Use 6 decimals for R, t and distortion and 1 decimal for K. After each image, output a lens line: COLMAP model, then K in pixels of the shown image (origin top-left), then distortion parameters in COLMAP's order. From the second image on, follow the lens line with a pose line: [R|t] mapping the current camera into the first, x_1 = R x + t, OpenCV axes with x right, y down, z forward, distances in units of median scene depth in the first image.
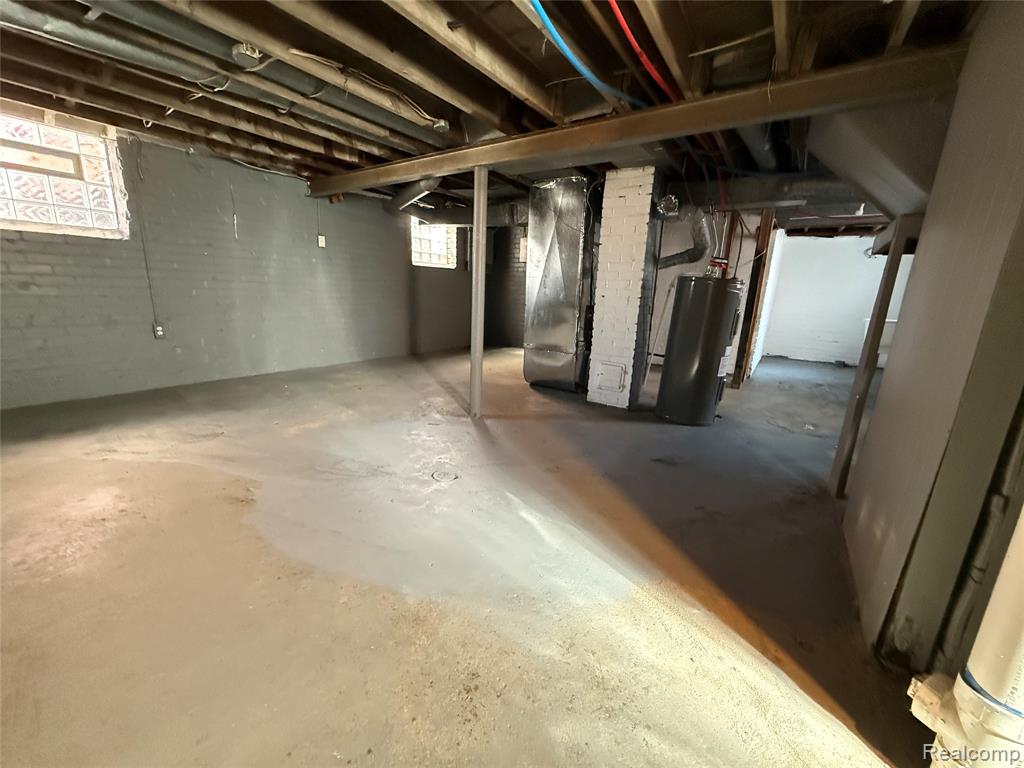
lens RADIAL K [[409.4, 0, 510.9], [0, 409.4, 382.3], [0, 0, 1]] dist [-0.002445, 0.000400]
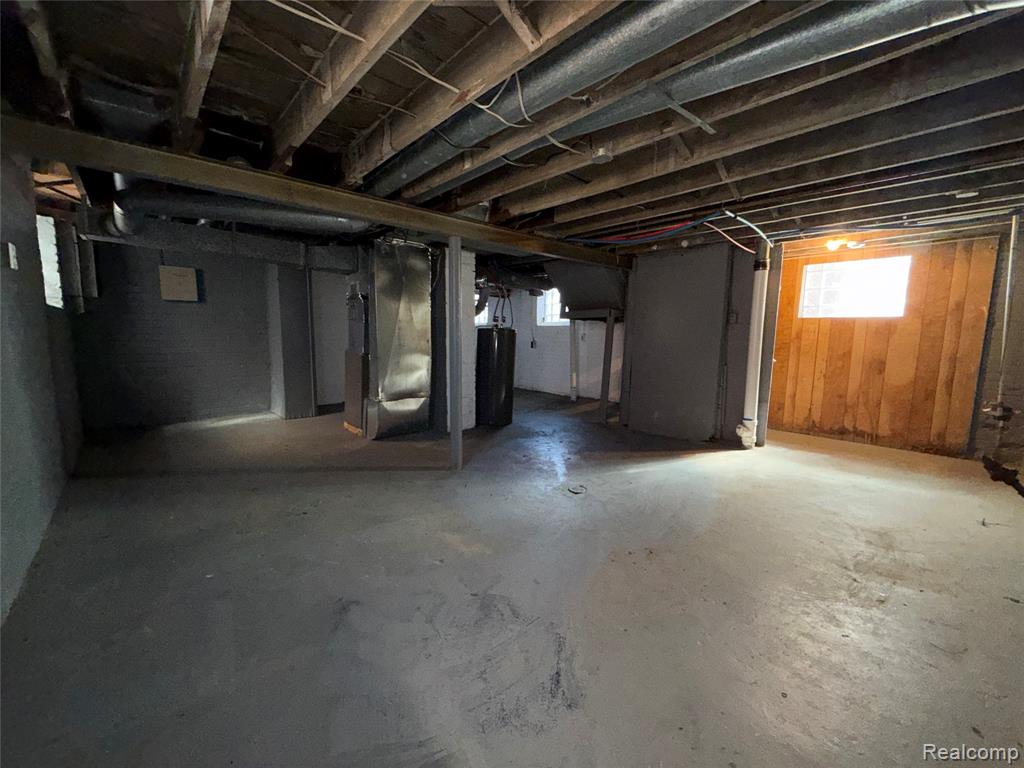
lens RADIAL K [[409.4, 0, 513.5], [0, 409.4, 383.0], [0, 0, 1]] dist [-0.002445, 0.000400]
pose [[0.217258, -0.153245, 0.964010, -1.154935], [0.217954, 0.970281, 0.105122, -0.229687], [-0.951470, 0.187271, 0.244202, 0.668537]]
